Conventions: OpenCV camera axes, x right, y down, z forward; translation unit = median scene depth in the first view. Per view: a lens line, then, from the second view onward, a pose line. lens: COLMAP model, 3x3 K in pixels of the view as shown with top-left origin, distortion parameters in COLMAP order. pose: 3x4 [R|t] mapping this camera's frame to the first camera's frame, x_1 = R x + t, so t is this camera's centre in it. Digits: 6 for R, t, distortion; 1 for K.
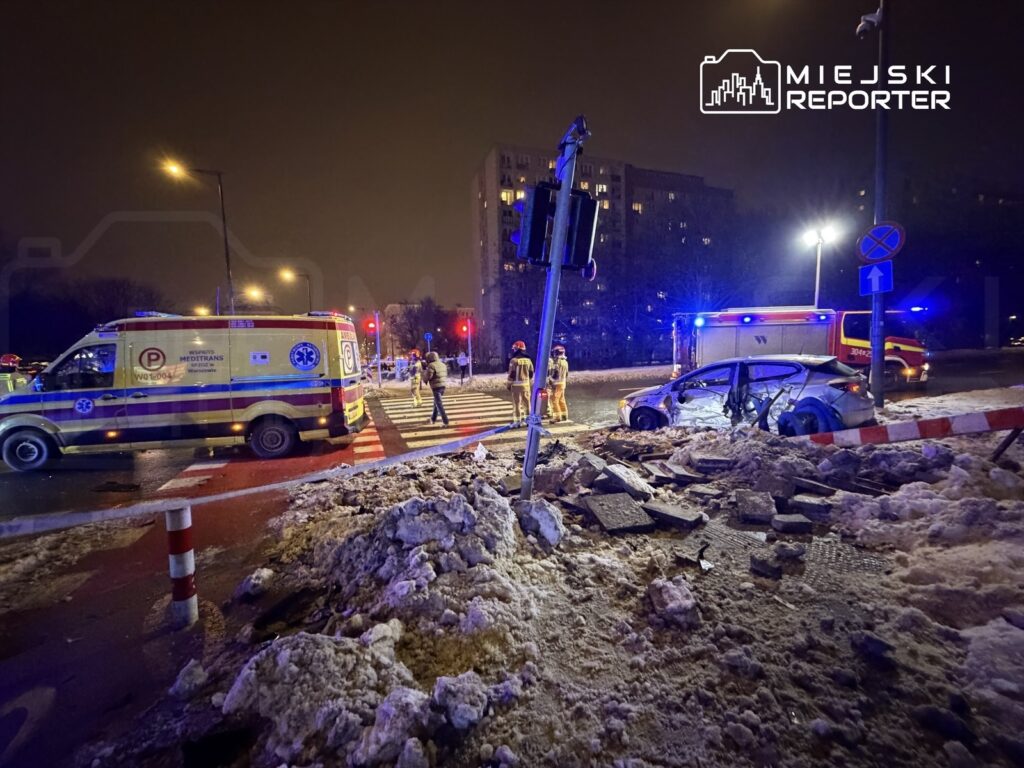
lens RADIAL K [[405.1, 0, 512.0], [0, 405.1, 384.0], [0, 0, 1]] dist [0.001260, 0.000151]
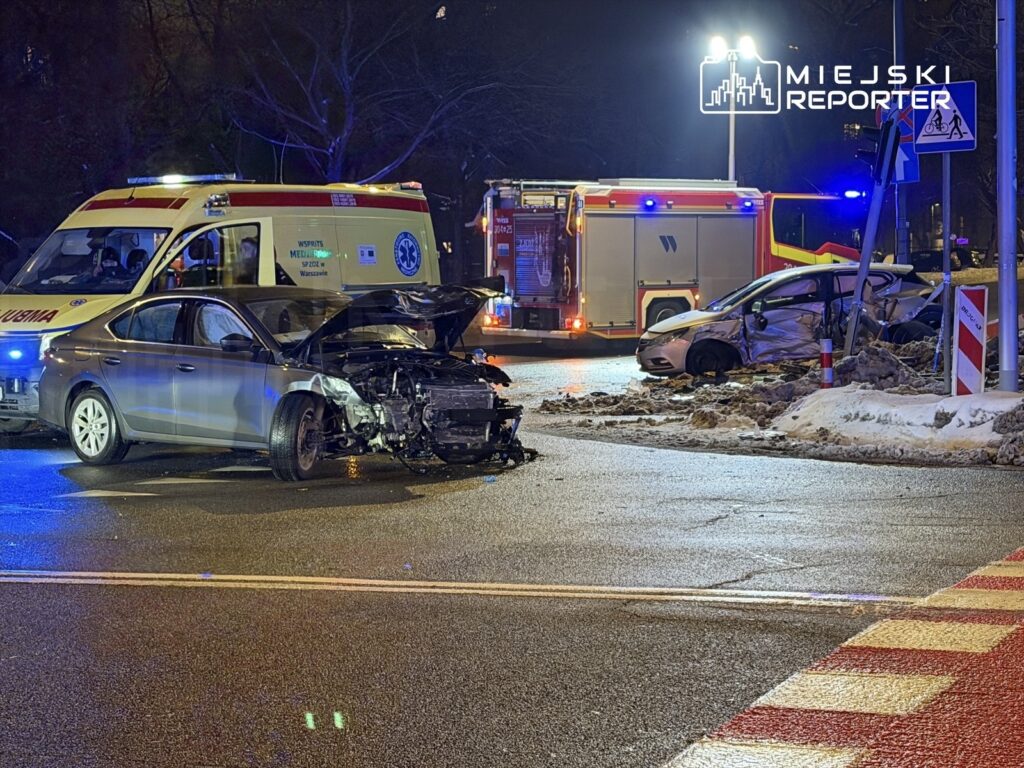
lens RADIAL K [[2154.4, 0, 512.0], [0, 2154.4, 384.0], [0, 0, 1]] dist [0.092547, -0.038359]
pose [[0.715269, -0.024468, 0.698421, -3.155035], [0.052909, 0.998415, -0.019207, 0.238561], [-0.696844, 0.050691, 0.715429, -1.735914]]
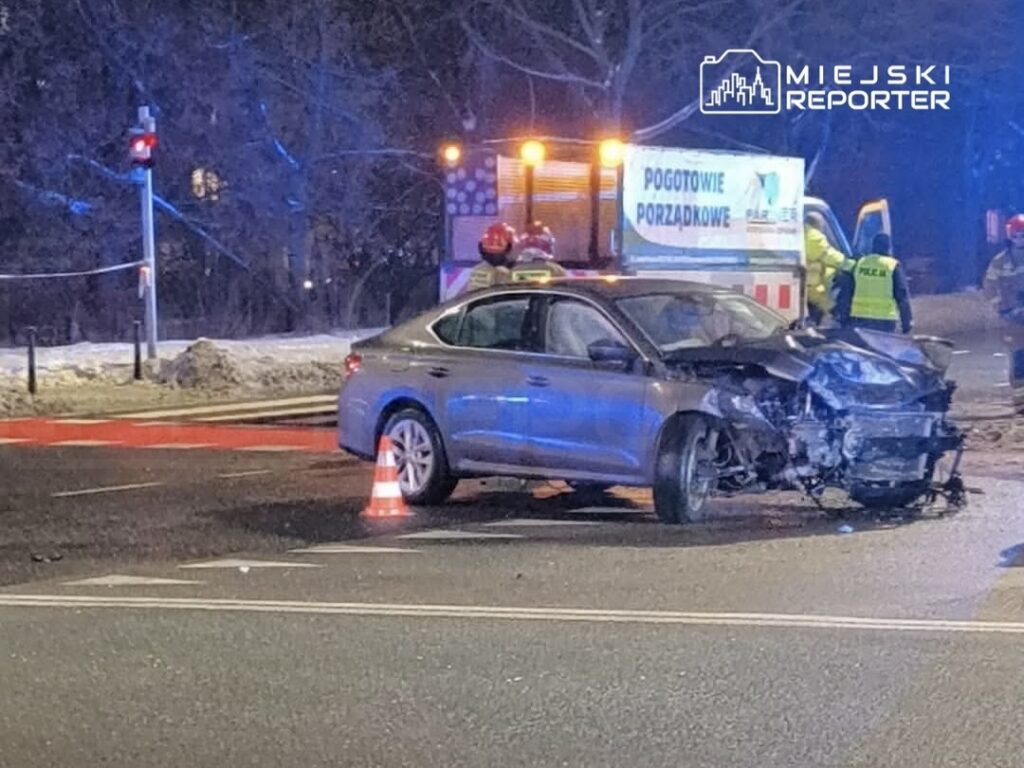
lens RADIAL K [[3292.5, 0, 512.0], [0, 3292.5, 384.0], [0, 0, 1]] dist [0.008491, -0.656338]
pose [[0.775424, -0.007764, 0.631394, -3.651591], [0.039051, 0.998600, -0.035679, 0.263653], [-0.630233, 0.052323, 0.774641, -2.041857]]
